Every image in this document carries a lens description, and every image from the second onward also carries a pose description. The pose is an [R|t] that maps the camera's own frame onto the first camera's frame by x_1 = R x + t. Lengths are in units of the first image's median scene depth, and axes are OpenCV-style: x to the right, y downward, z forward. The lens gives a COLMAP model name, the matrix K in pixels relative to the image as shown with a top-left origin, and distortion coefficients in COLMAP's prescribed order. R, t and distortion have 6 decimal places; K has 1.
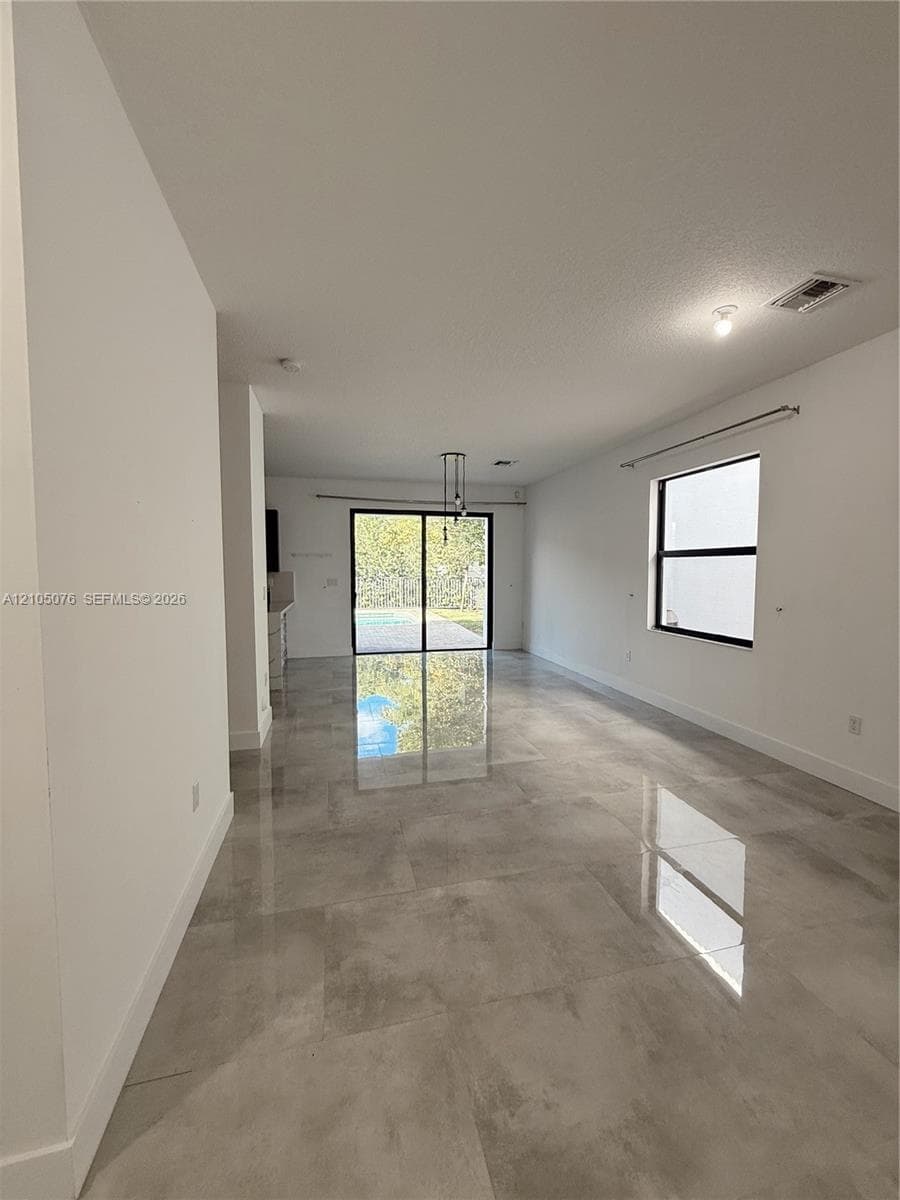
lens RADIAL K [[480.5, 0, 450.0], [0, 480.5, 600.0], [0, 0, 1]] dist [-0.000326, -0.000222]
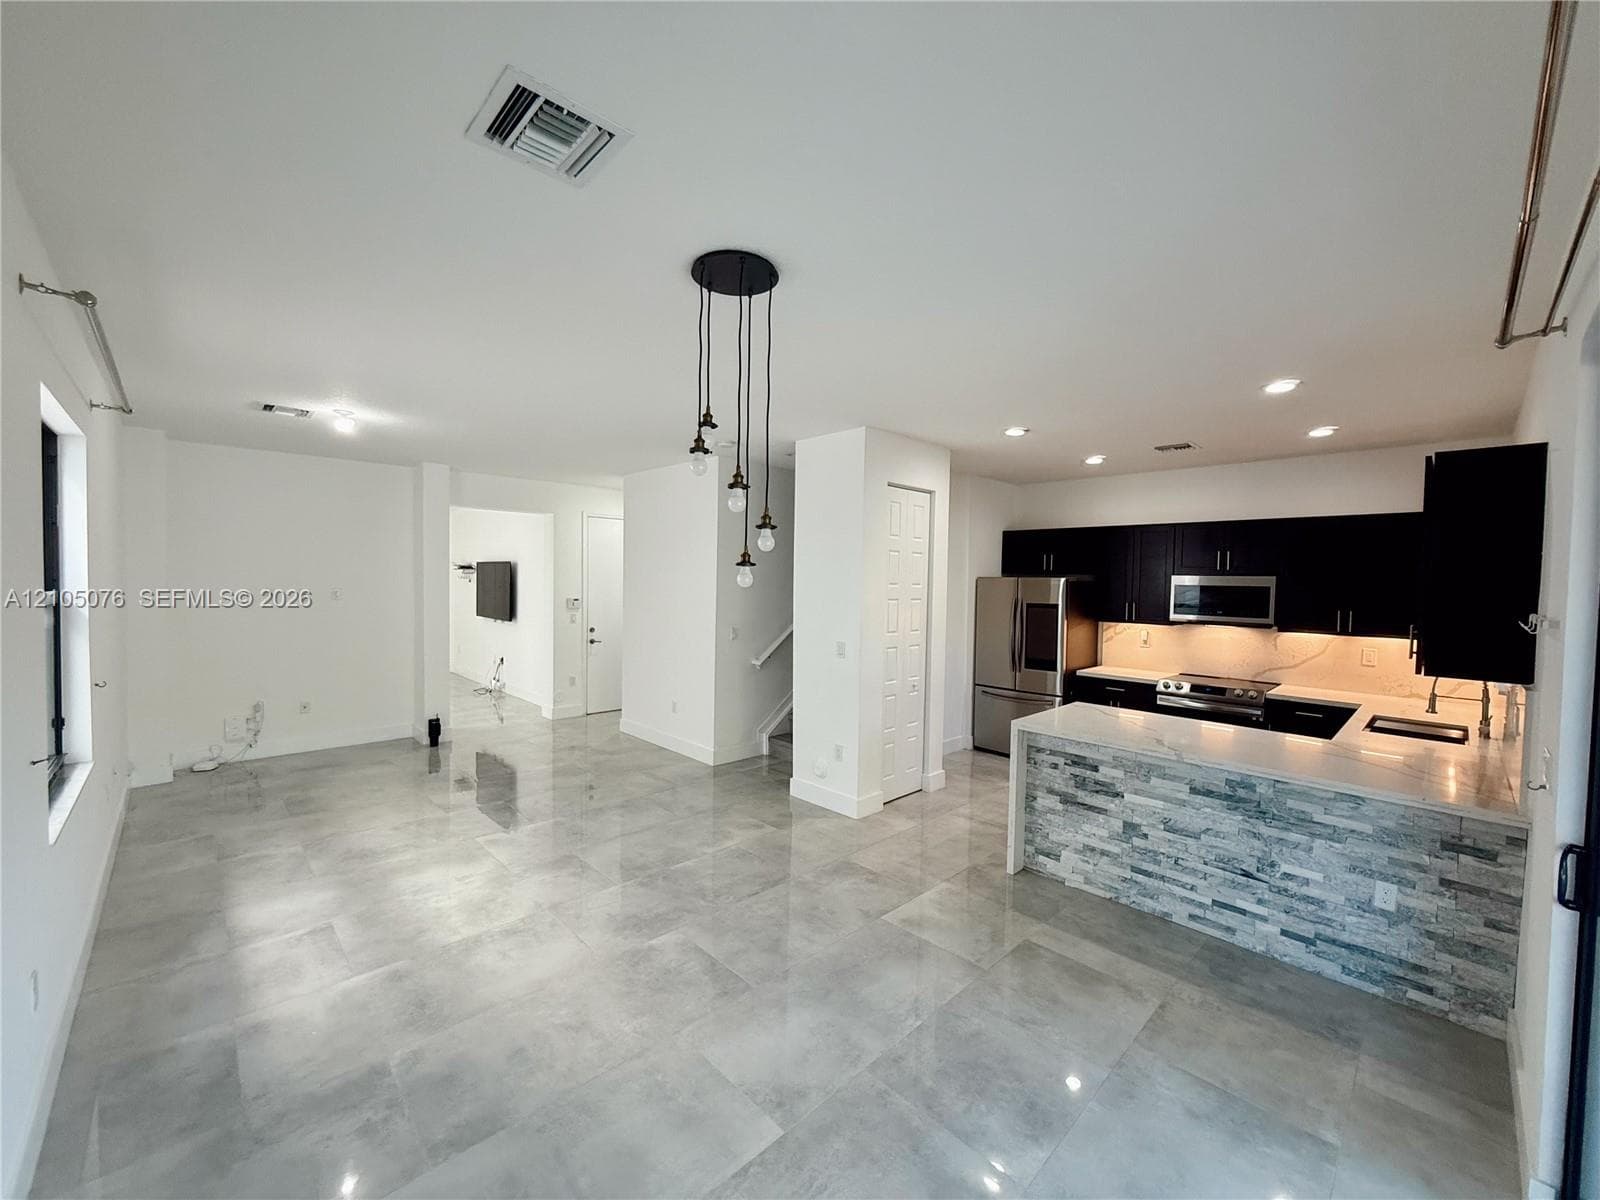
lens RADIAL K [[638.1, 0, 800.0], [0, 638.1, 600.0], [0, 0, 1]] dist [-0.000788, -0.000150]
pose [[-0.864776, 0.000602, -0.502158, 0.405153], [-0.052357, 0.994441, 0.091358, -0.344606], [0.499421, 0.105296, -0.859937, 3.338992]]
